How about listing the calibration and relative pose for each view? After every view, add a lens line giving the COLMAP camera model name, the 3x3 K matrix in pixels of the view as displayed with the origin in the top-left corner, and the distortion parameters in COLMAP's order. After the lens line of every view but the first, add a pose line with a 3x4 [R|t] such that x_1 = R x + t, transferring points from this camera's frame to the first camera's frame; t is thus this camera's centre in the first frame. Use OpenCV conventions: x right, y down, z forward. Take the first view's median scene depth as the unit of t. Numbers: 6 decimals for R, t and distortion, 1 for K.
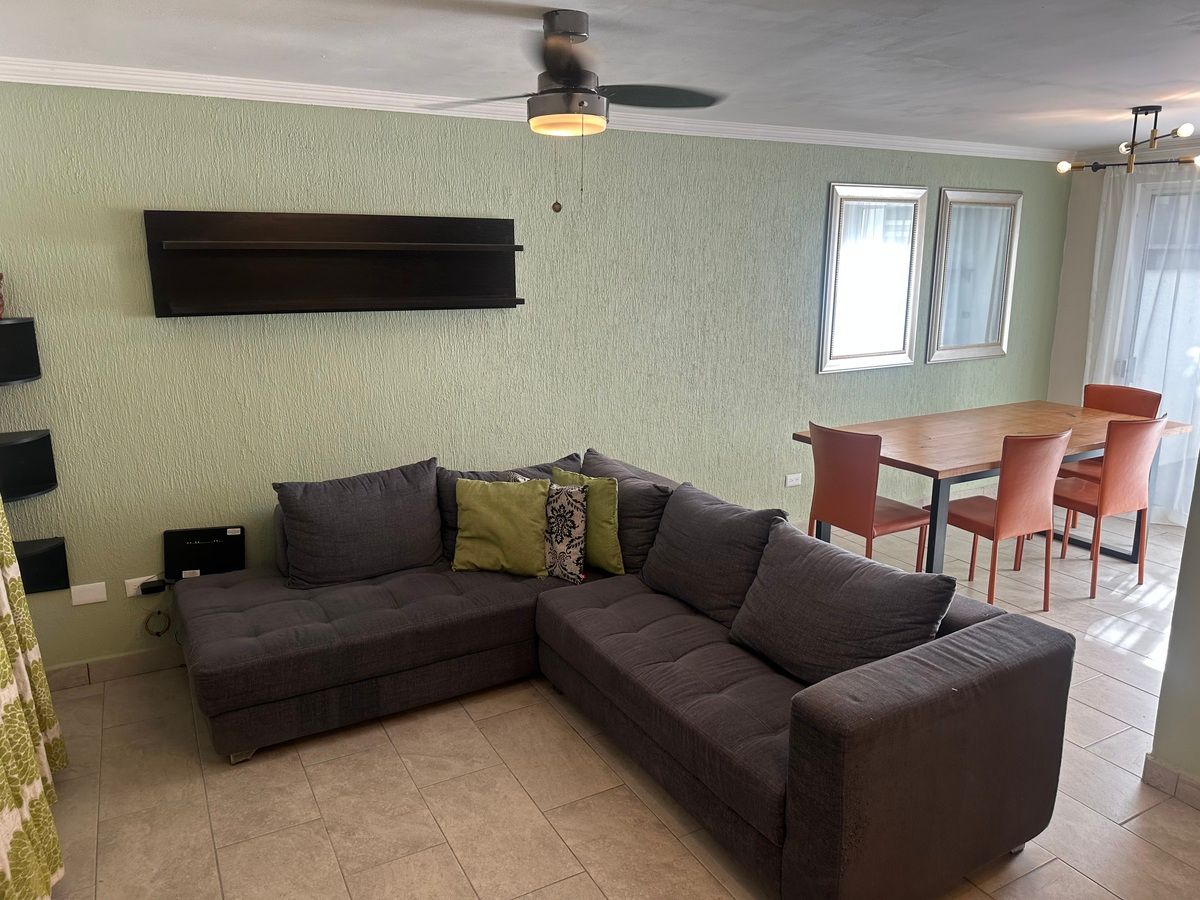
lens RADIAL K [[847.8, 0, 599.0], [0, 847.8, 452.8], [0, 0, 1]] dist [0.092458, -0.103604]
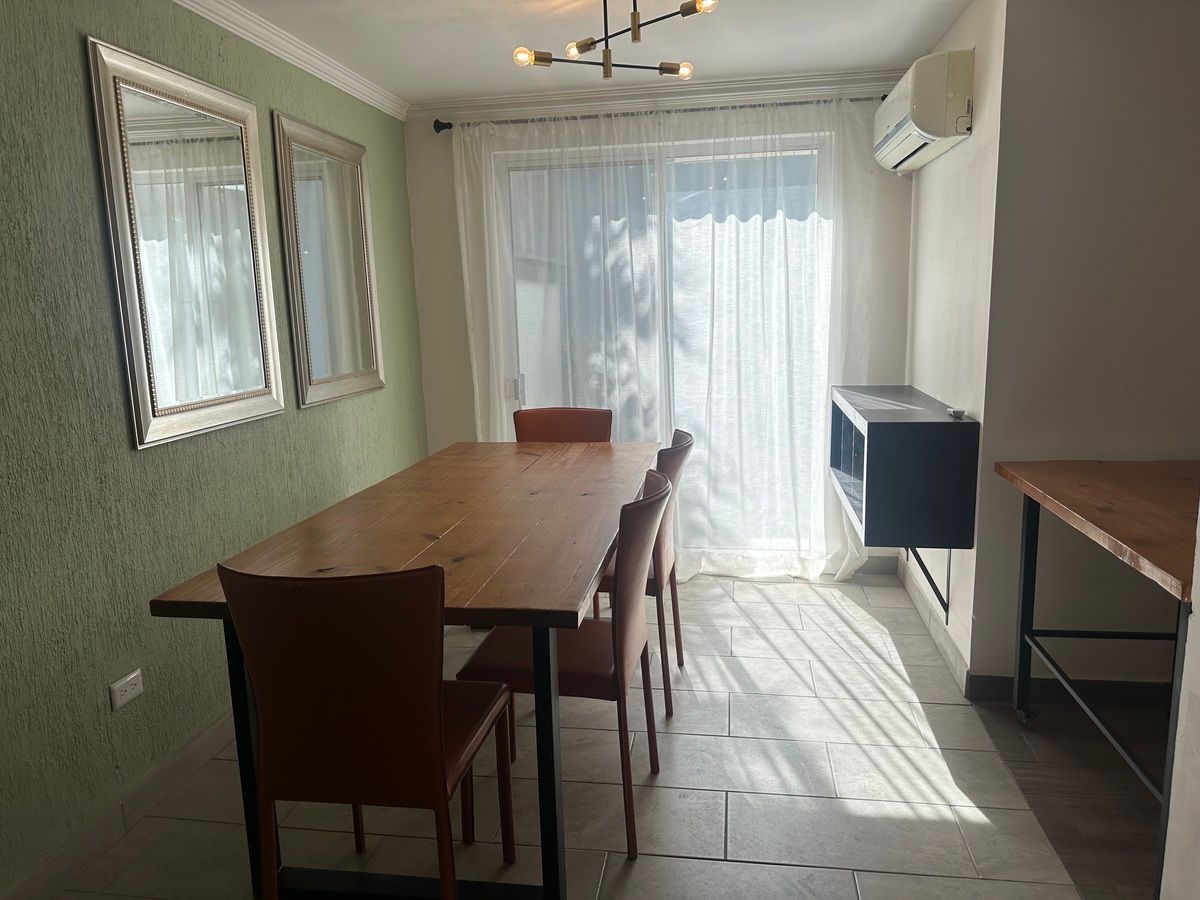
lens RADIAL K [[847.8, 0, 599.0], [0, 847.8, 452.8], [0, 0, 1]] dist [0.092458, -0.103604]
pose [[0.614136, -0.152474, 0.774331, 0.046837], [0.205732, 0.978165, 0.029441, -0.052995], [-0.761913, 0.141224, 0.632096, 0.509675]]
